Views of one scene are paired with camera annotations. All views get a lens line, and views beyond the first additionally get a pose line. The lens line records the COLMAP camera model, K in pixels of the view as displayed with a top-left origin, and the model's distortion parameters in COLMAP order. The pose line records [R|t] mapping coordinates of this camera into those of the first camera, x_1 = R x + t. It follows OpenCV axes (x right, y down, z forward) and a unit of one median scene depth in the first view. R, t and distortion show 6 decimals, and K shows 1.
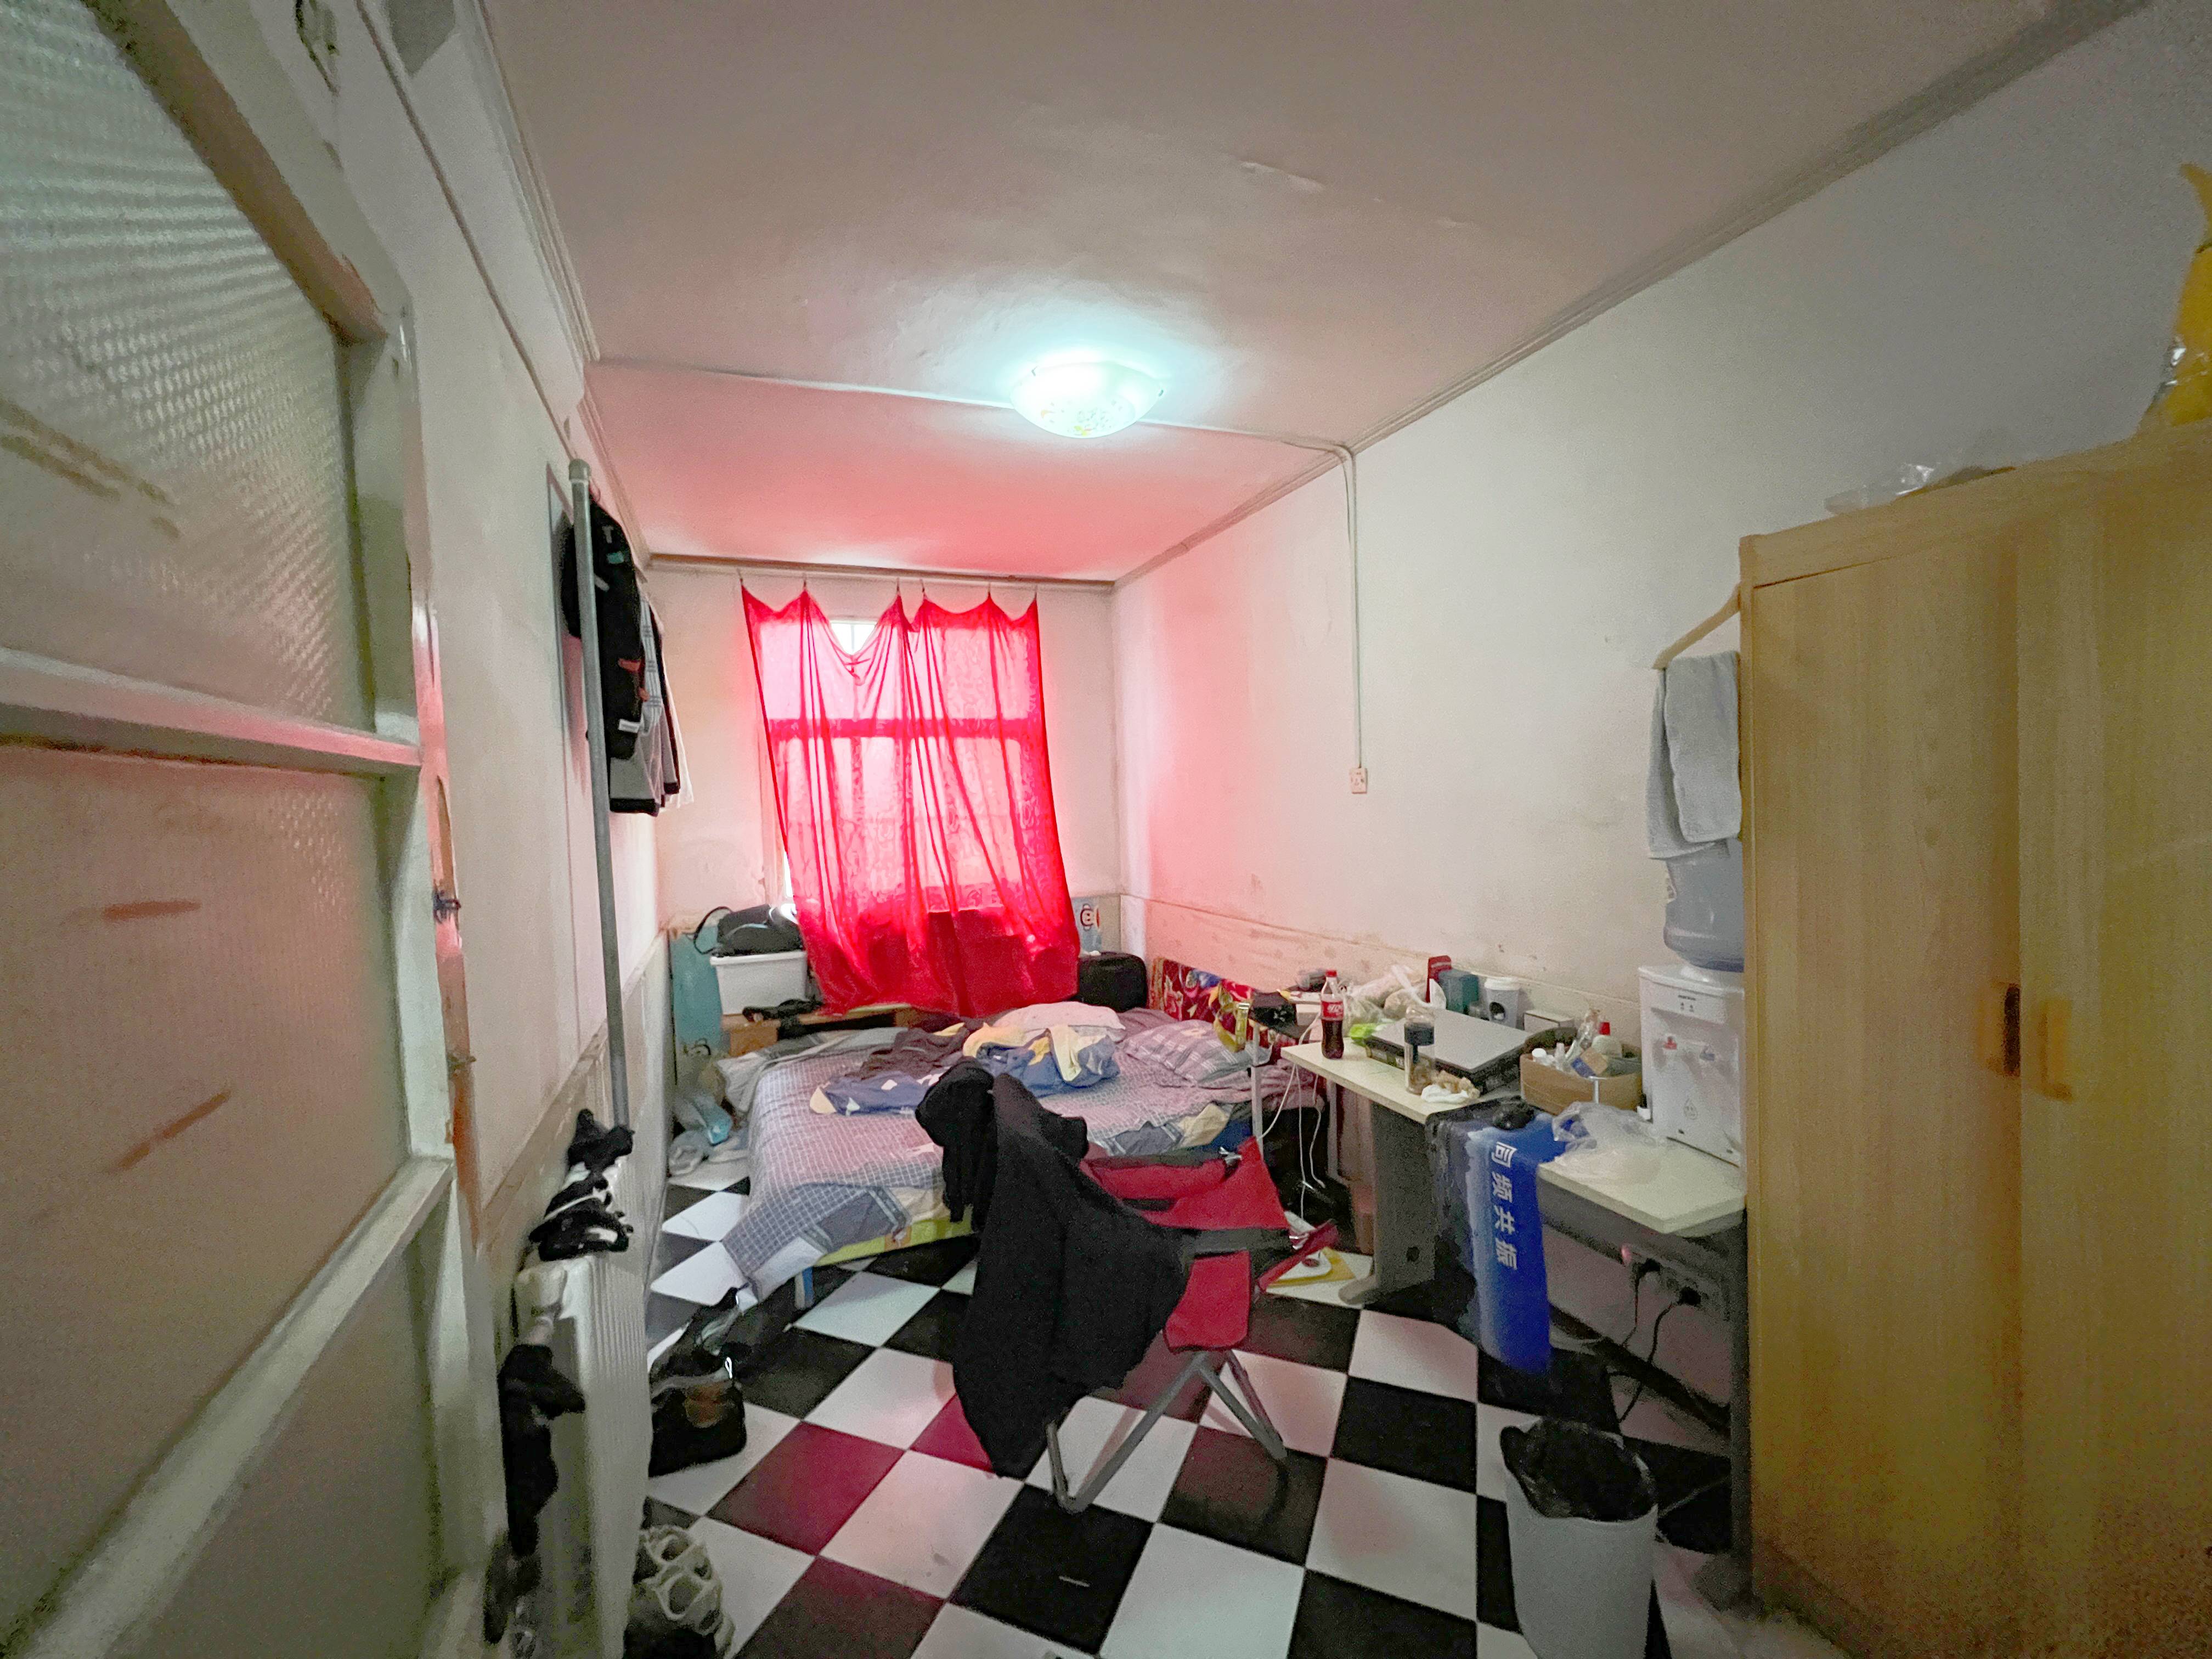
lens RADIAL K [[881.3, 0, 1102.5], [0, 881.3, 827.1], [0, 0, 1]] dist [0.002317, 0.001223]
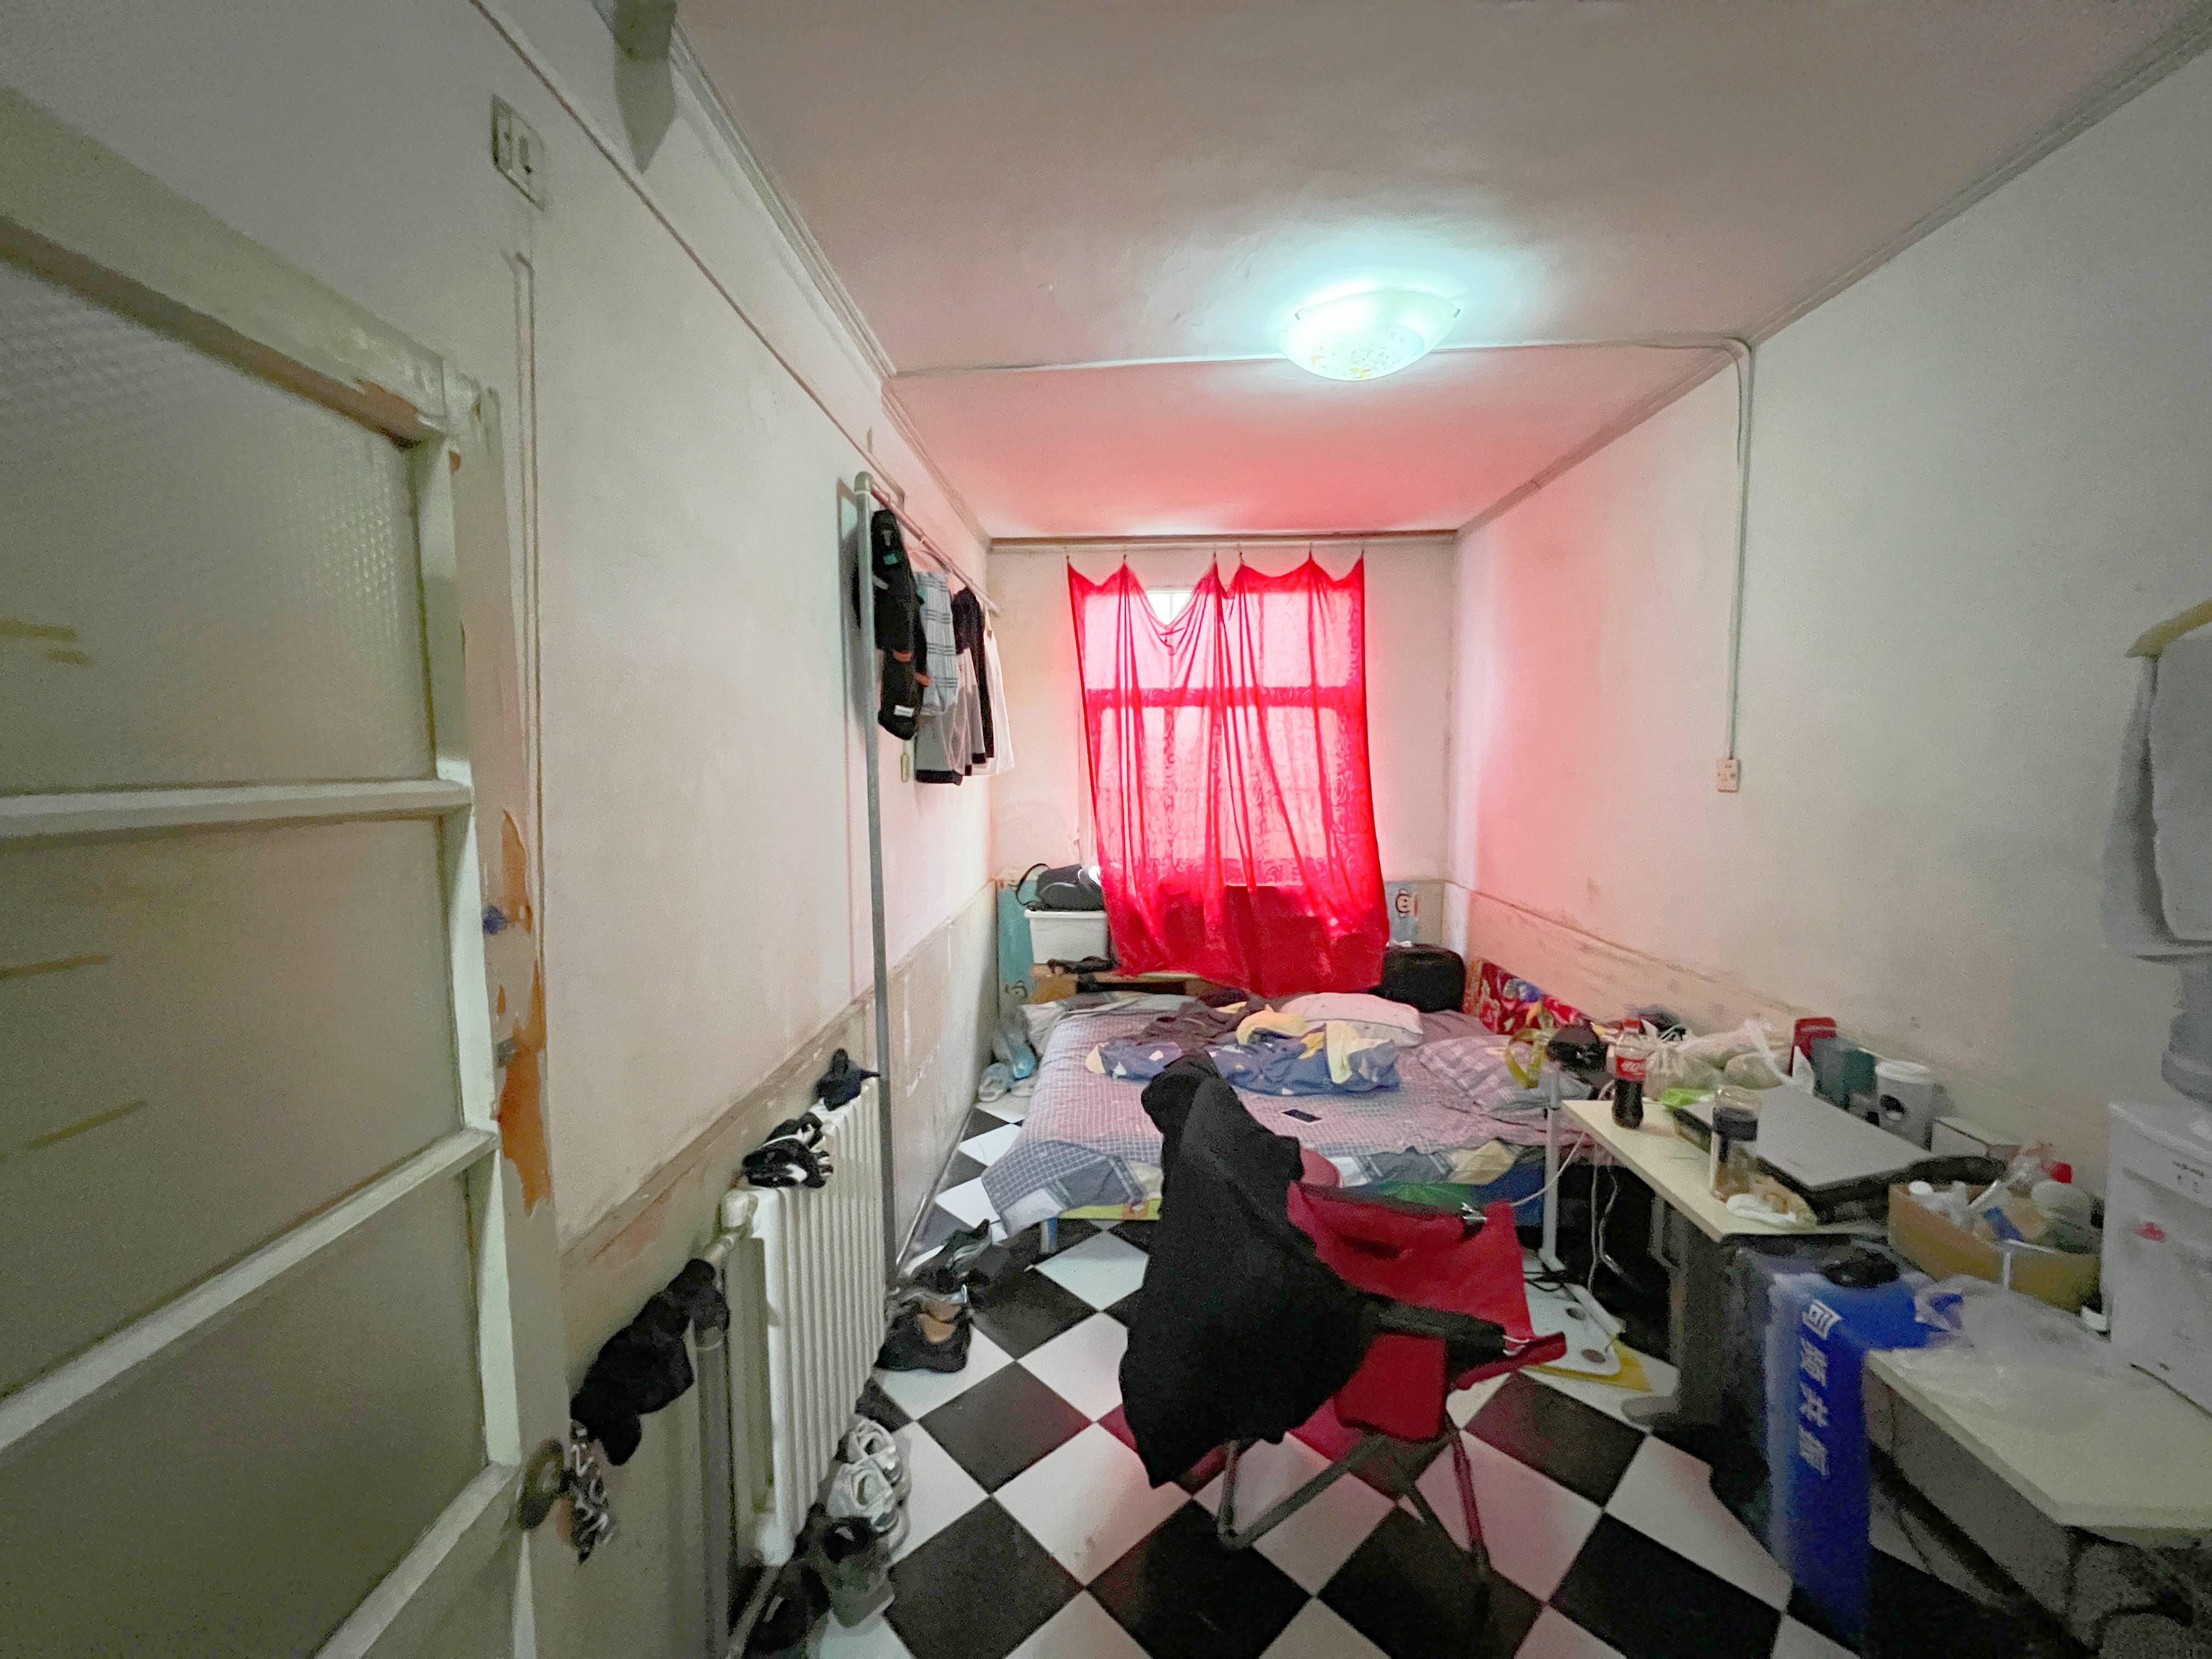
lens RADIAL K [[881.3, 0, 1102.5], [0, 881.3, 827.1], [0, 0, 1]] dist [0.002317, 0.001223]
pose [[0.911994, 0.061405, -0.405581, 0.120146], [-0.040510, 0.997381, 0.059912, -0.036199], [0.408197, -0.038210, 0.912094, 0.067790]]
